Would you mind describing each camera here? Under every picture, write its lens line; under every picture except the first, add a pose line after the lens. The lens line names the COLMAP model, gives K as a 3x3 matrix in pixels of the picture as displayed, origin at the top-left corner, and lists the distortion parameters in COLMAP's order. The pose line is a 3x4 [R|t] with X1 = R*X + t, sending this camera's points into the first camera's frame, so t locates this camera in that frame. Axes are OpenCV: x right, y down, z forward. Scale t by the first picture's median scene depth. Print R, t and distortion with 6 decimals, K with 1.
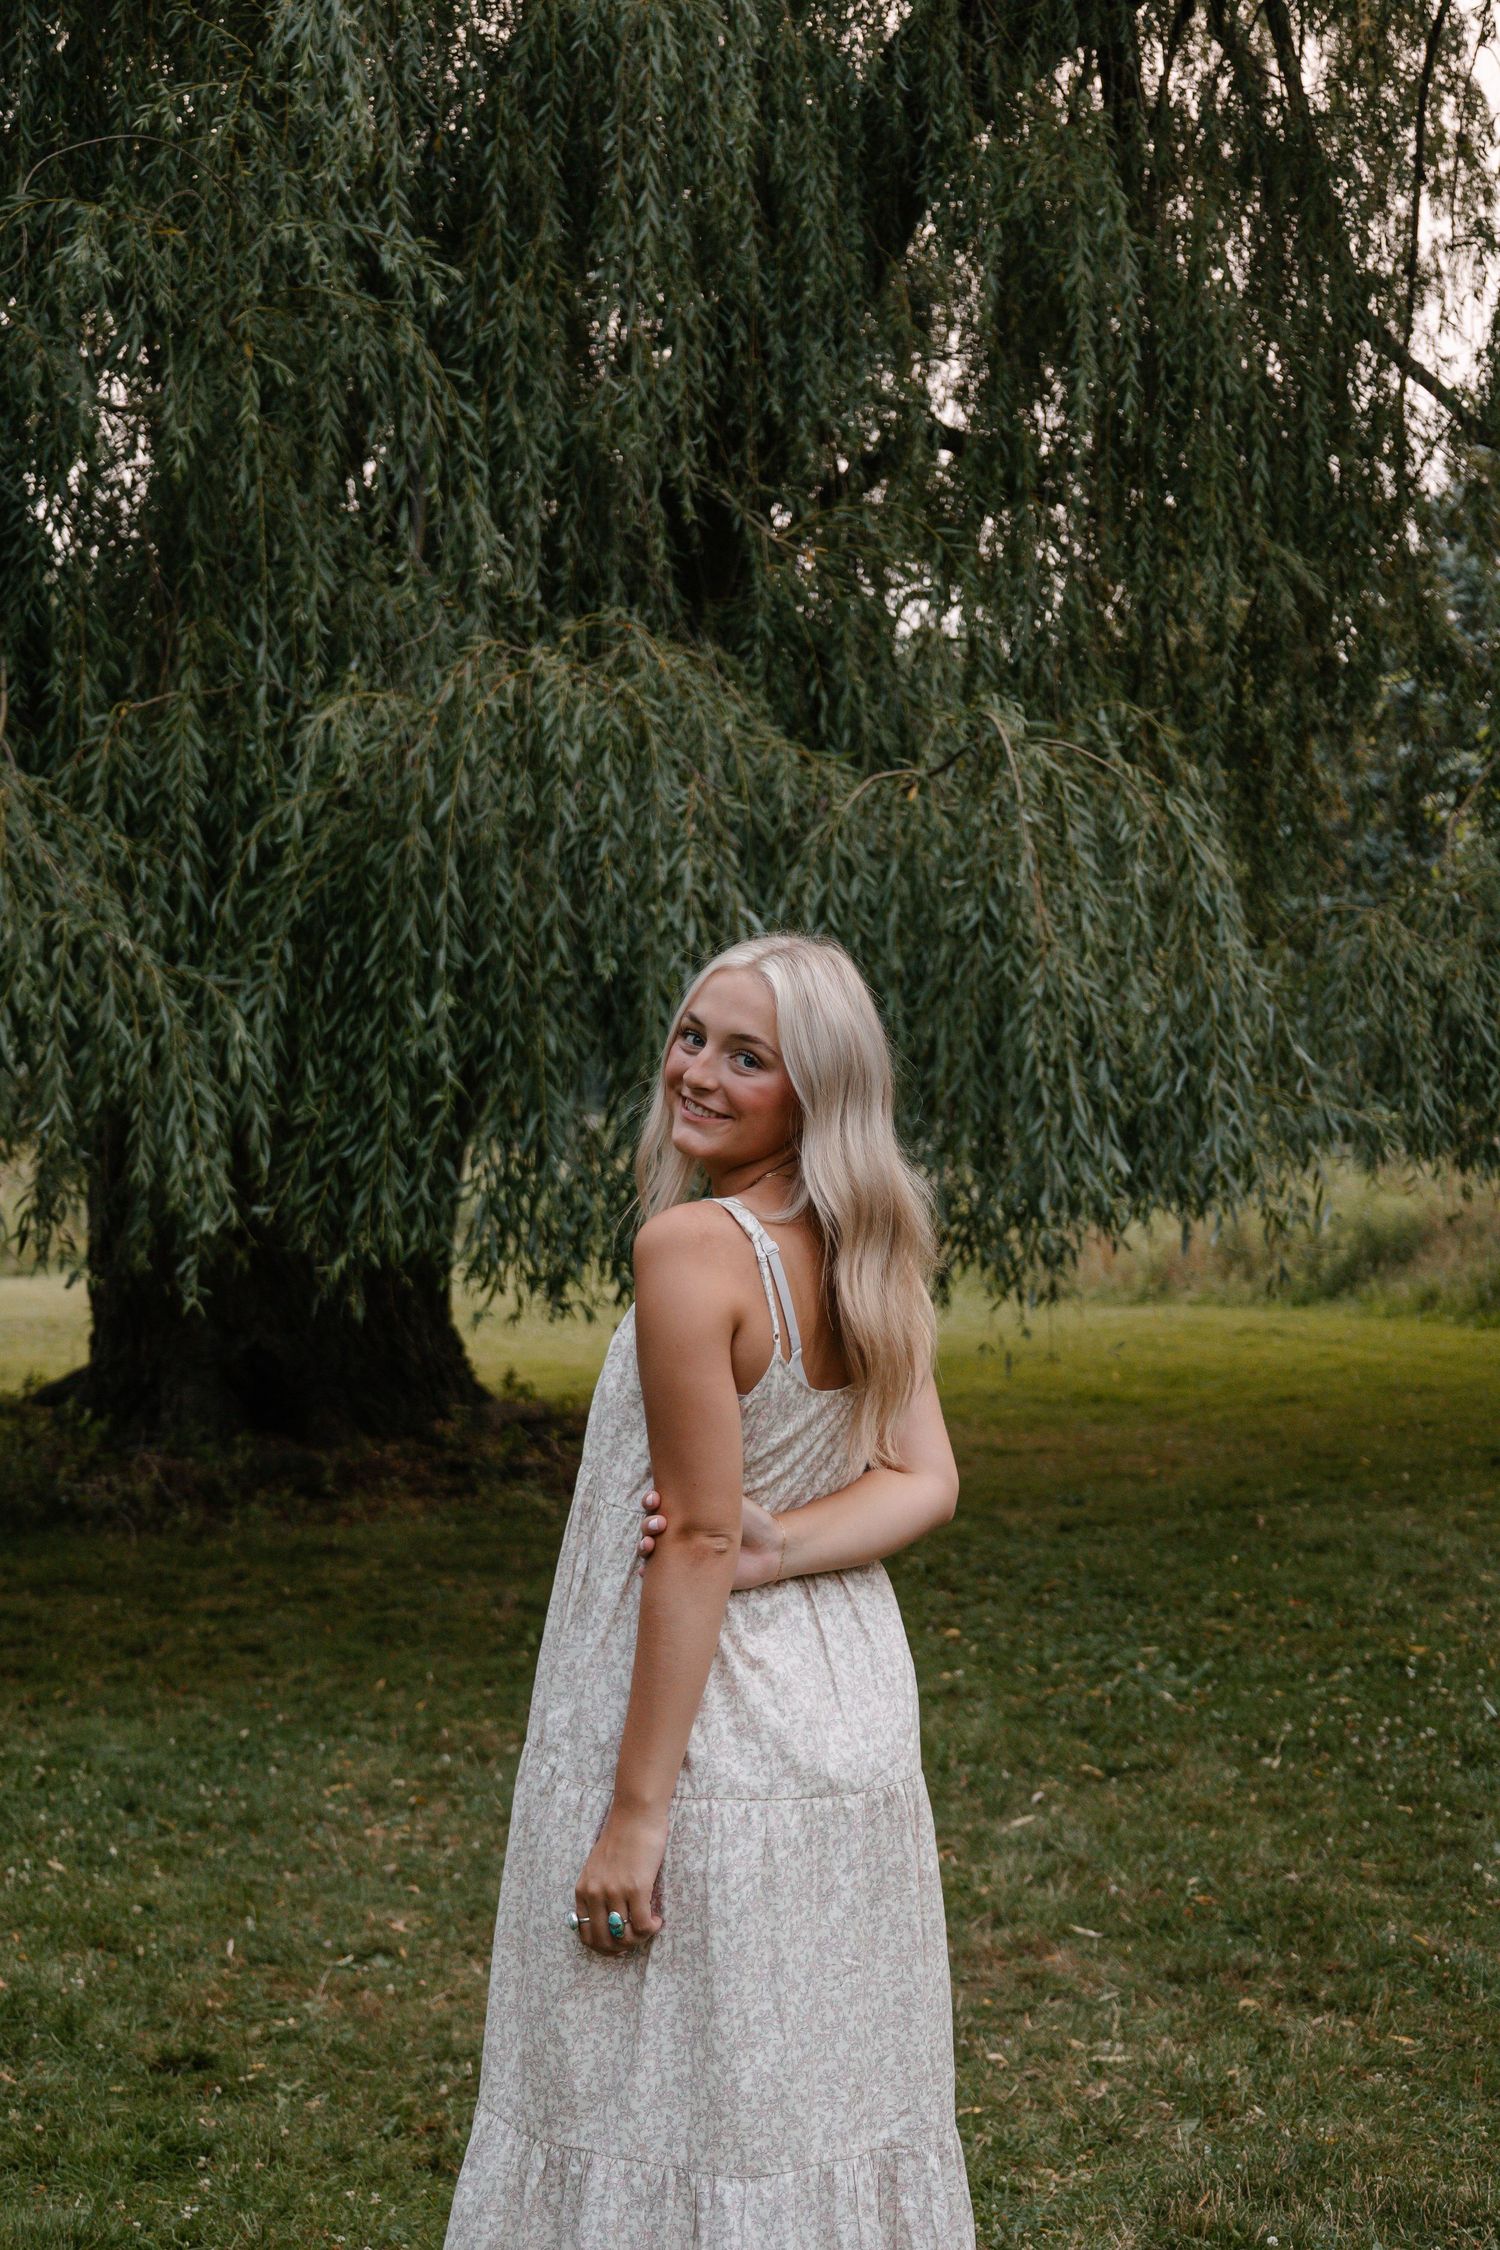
lens RADIAL K [[4182.7, 0, 664.8], [0, 4182.7, 1214.4], [0, 0, 1]] dist [0.099975, 0.037086]
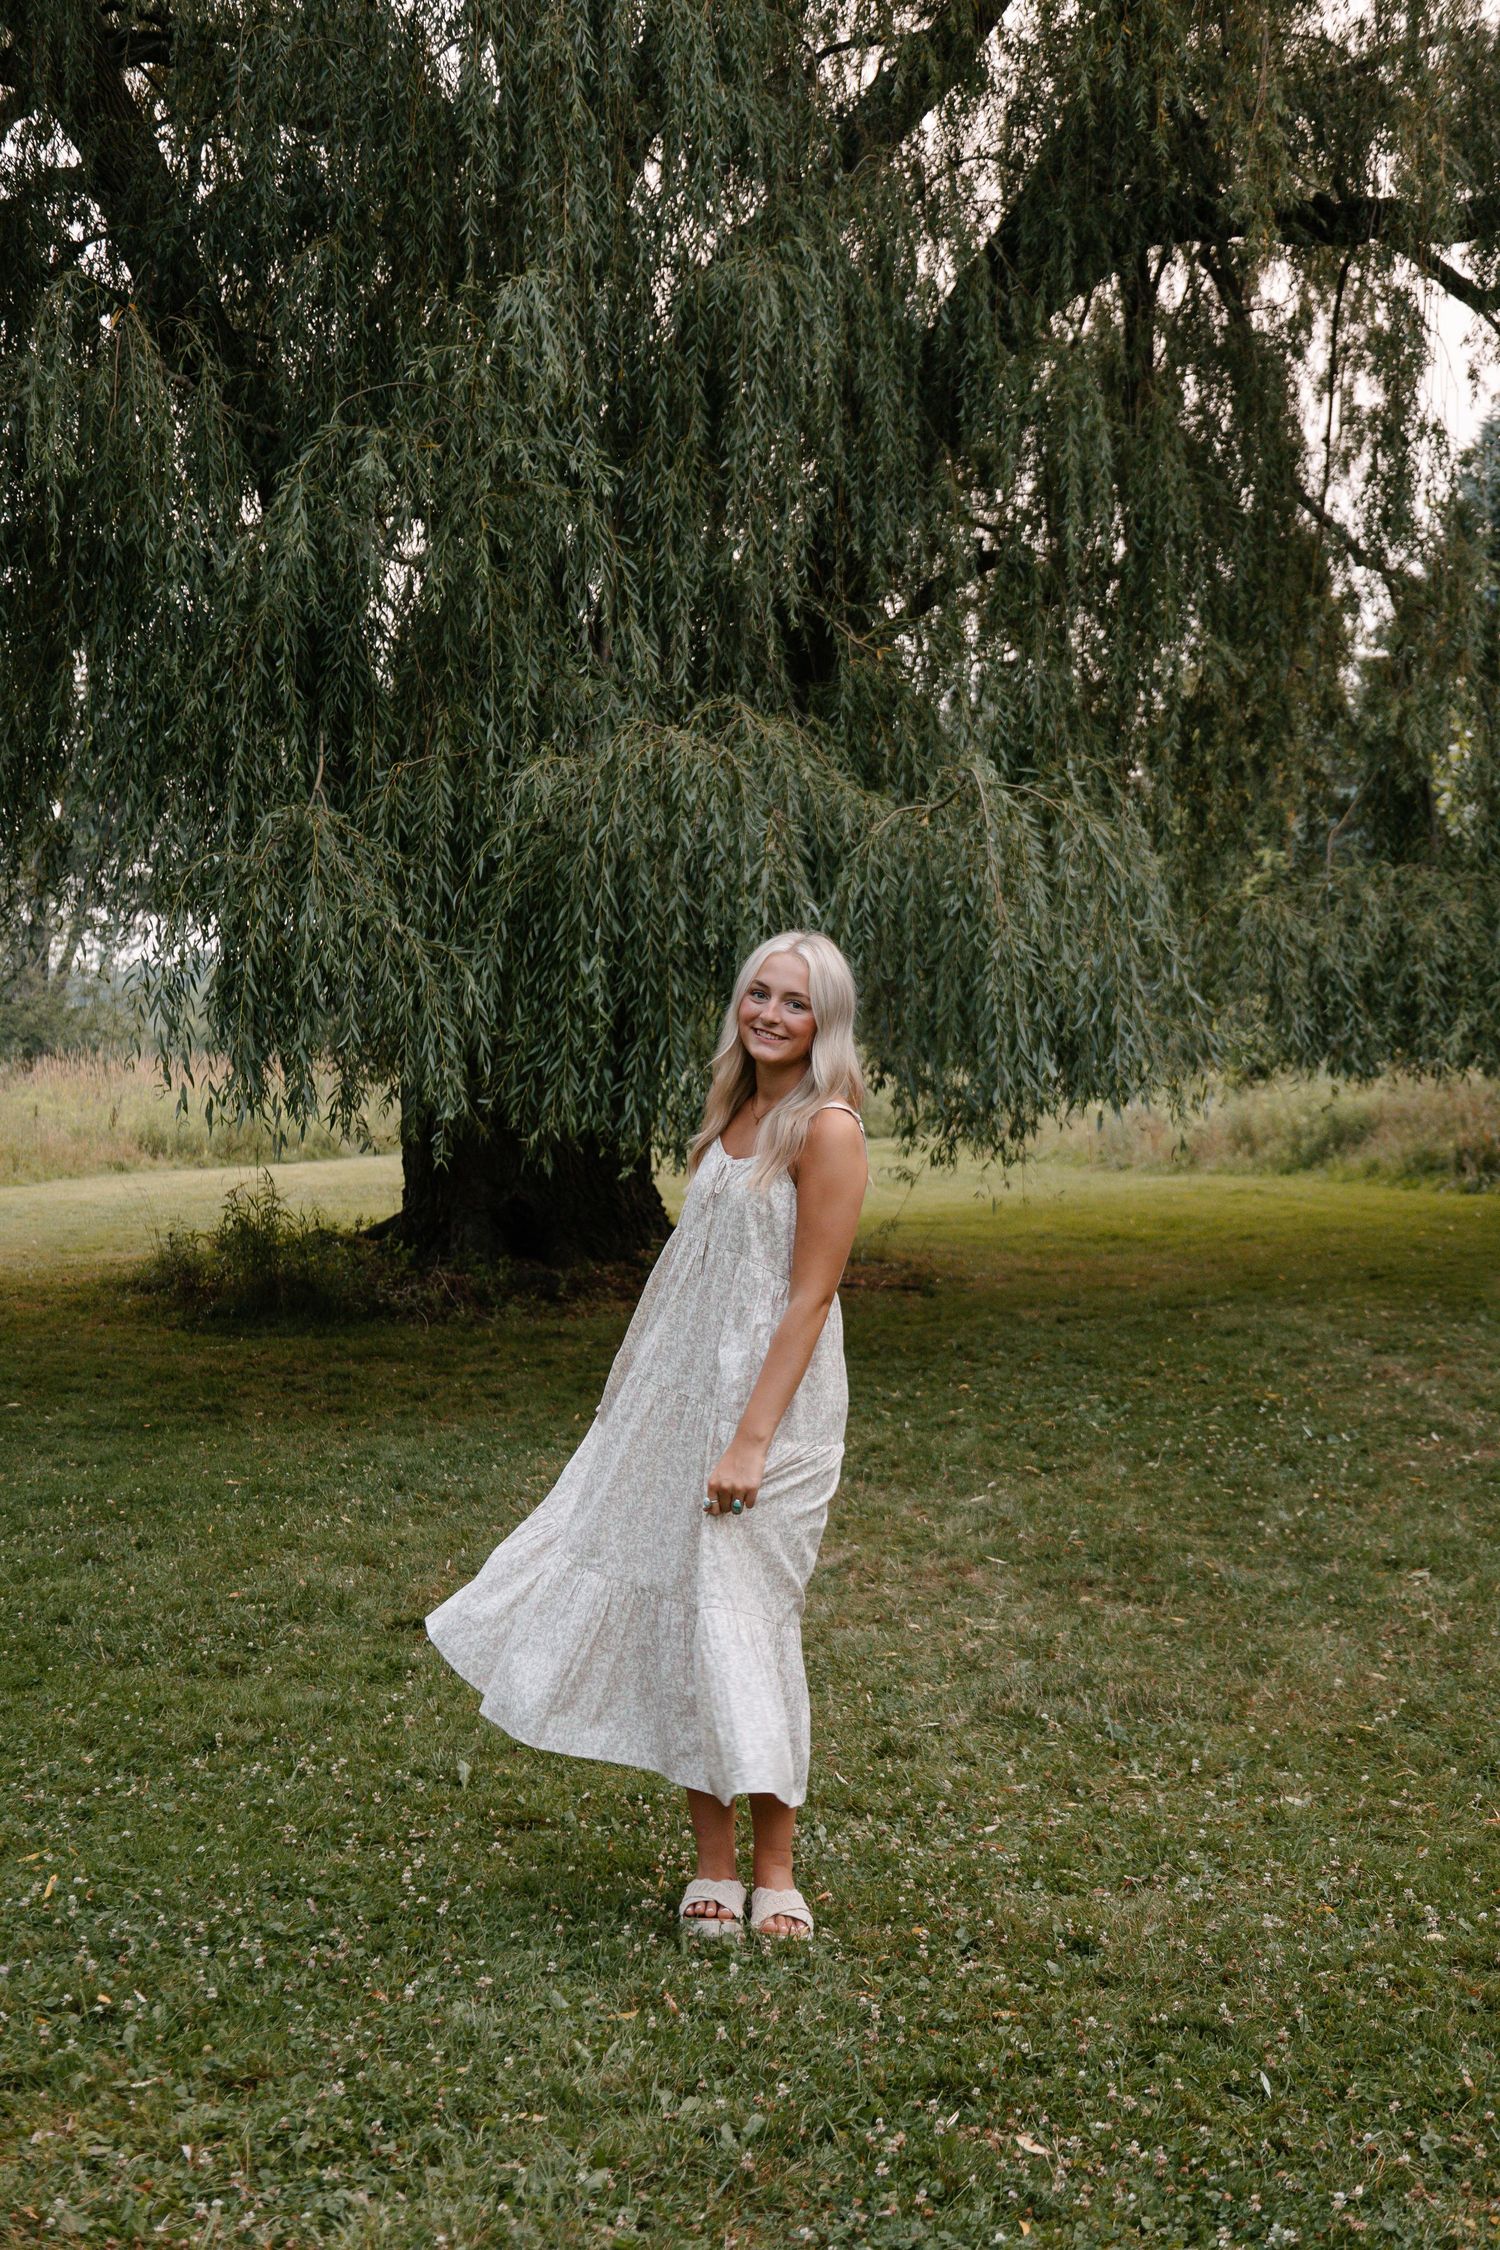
lens RADIAL K [[3156.9, 0, 754.9], [0, 3156.9, 1257.1], [0, 0, 1]] dist [0.039564, -0.017982]
pose [[0.999140, 0.000831, -0.041467, 0.046152], [0.001053, 0.998969, 0.045395, 0.003536], [0.041462, -0.045400, 0.998108, -0.134835]]
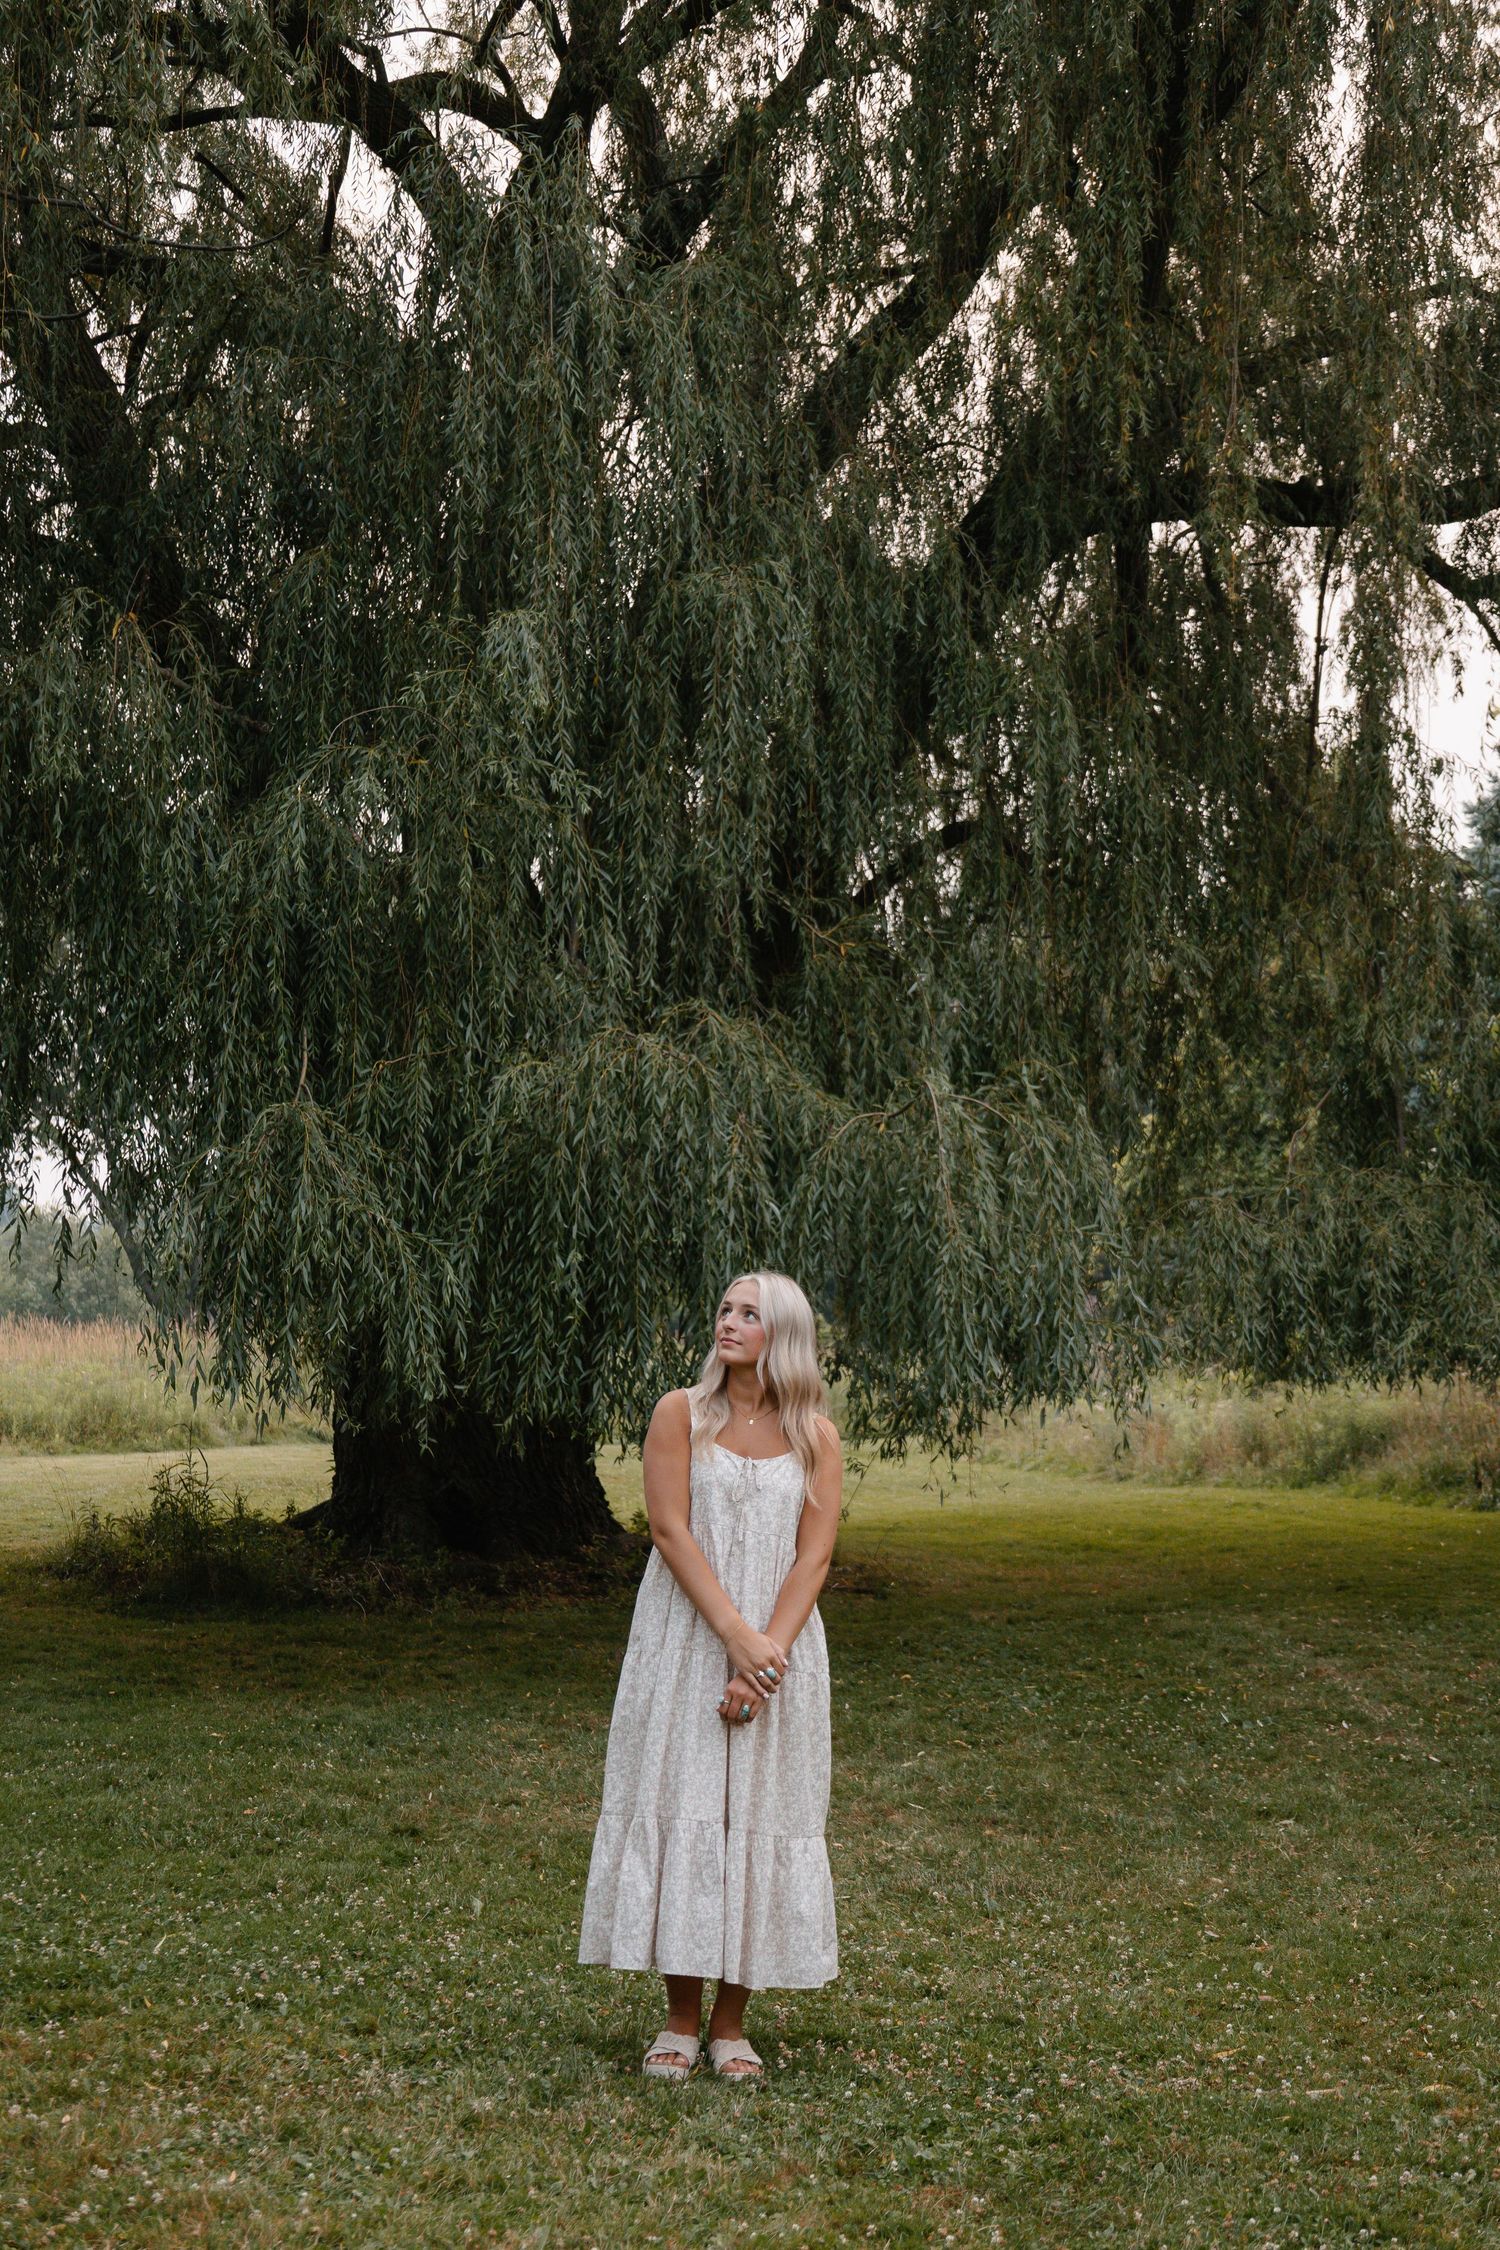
lens RADIAL K [[4067.3, 0, 668.4], [0, 4067.3, 1127.8], [0, 0, 1]] dist [0.032696, -0.033372]
pose [[0.998772, 0.018842, -0.045828, 0.049918], [-0.021947, 0.997429, -0.068212, 0.004883], [0.044425, 0.069134, 0.996618, -0.522873]]
